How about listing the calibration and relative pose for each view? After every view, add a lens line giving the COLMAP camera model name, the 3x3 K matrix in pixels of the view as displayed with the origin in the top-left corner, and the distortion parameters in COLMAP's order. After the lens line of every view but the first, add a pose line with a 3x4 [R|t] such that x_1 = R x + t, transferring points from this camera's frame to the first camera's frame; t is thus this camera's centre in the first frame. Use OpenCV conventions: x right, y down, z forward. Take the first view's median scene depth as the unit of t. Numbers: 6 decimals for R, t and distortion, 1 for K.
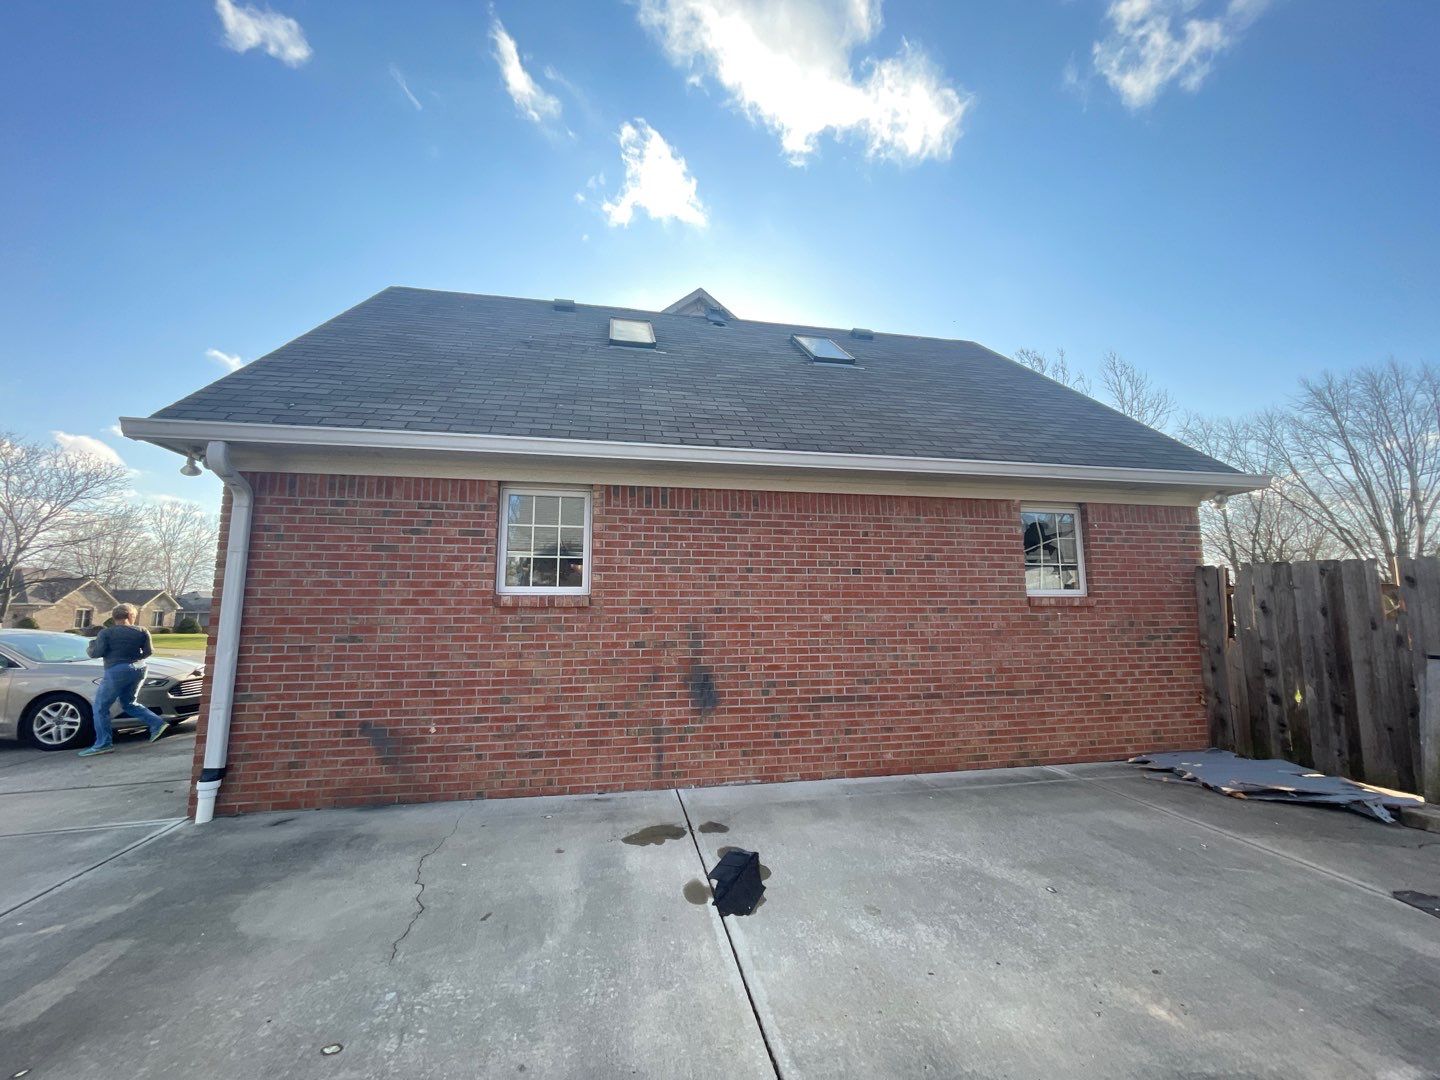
lens RADIAL K [[571.7, 0, 719.8], [0, 571.7, 532.9], [0, 0, 1]] dist [-0.003234, 0.000911]
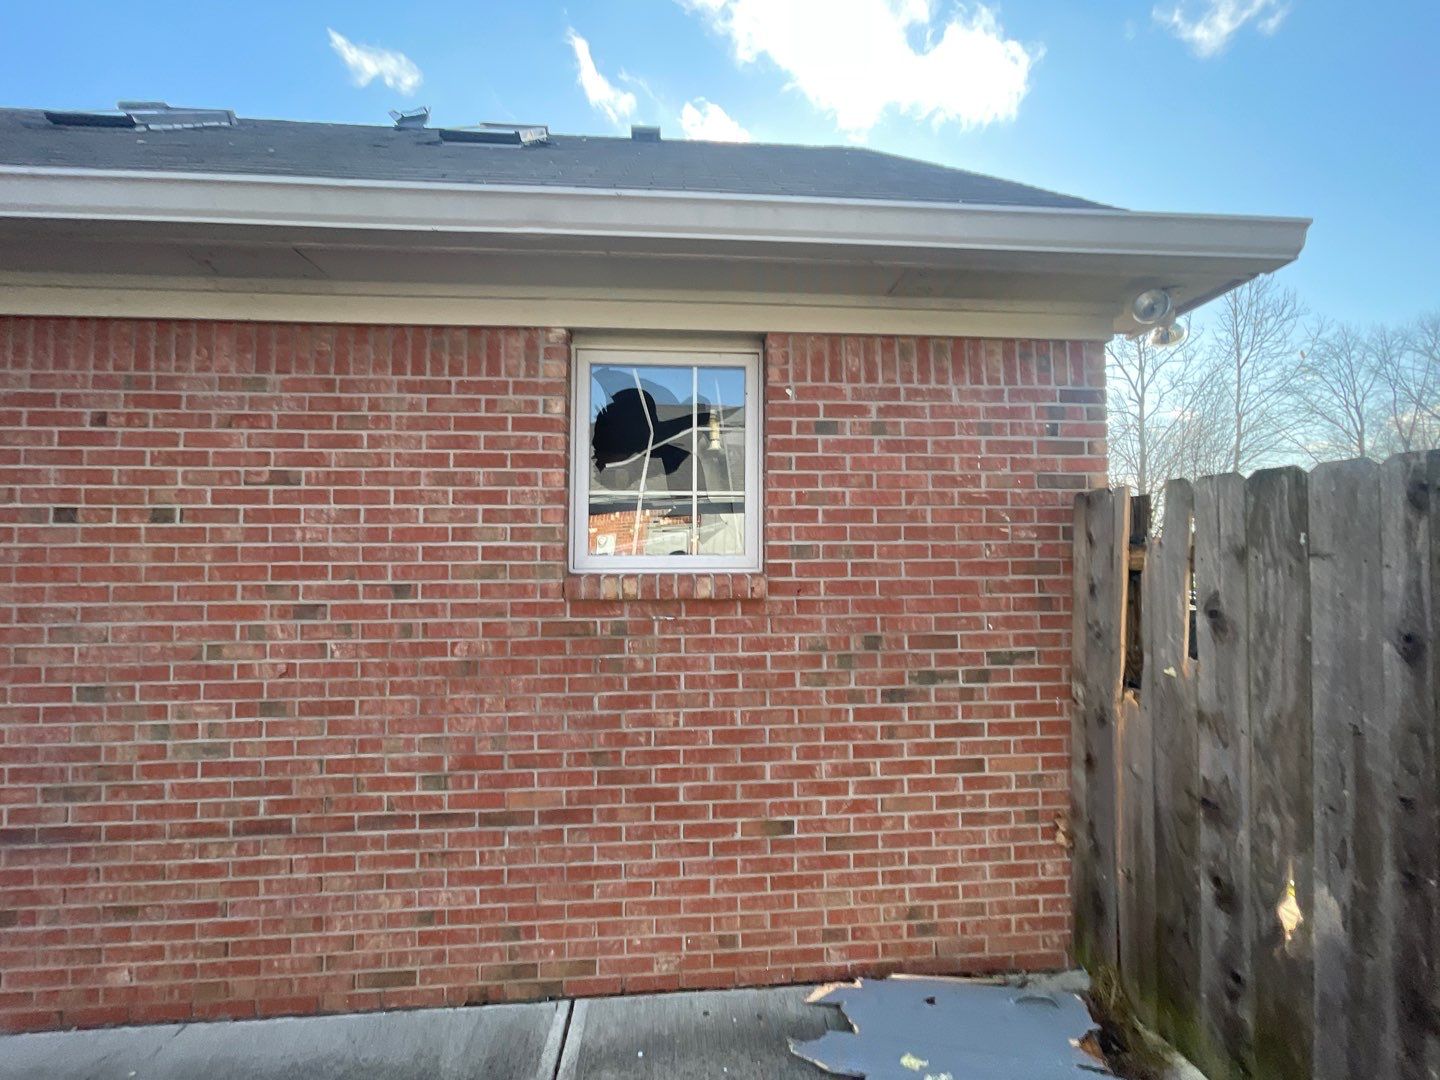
lens RADIAL K [[571.7, 0, 725.5], [0, 571.7, 546.5], [0, 0, 1]] dist [-0.003234, 0.000911]
pose [[0.992037, -0.004010, -0.125883, 0.711034], [0.017427, 0.994249, 0.105668, 0.053452], [0.124735, -0.107020, 0.986401, 0.643797]]
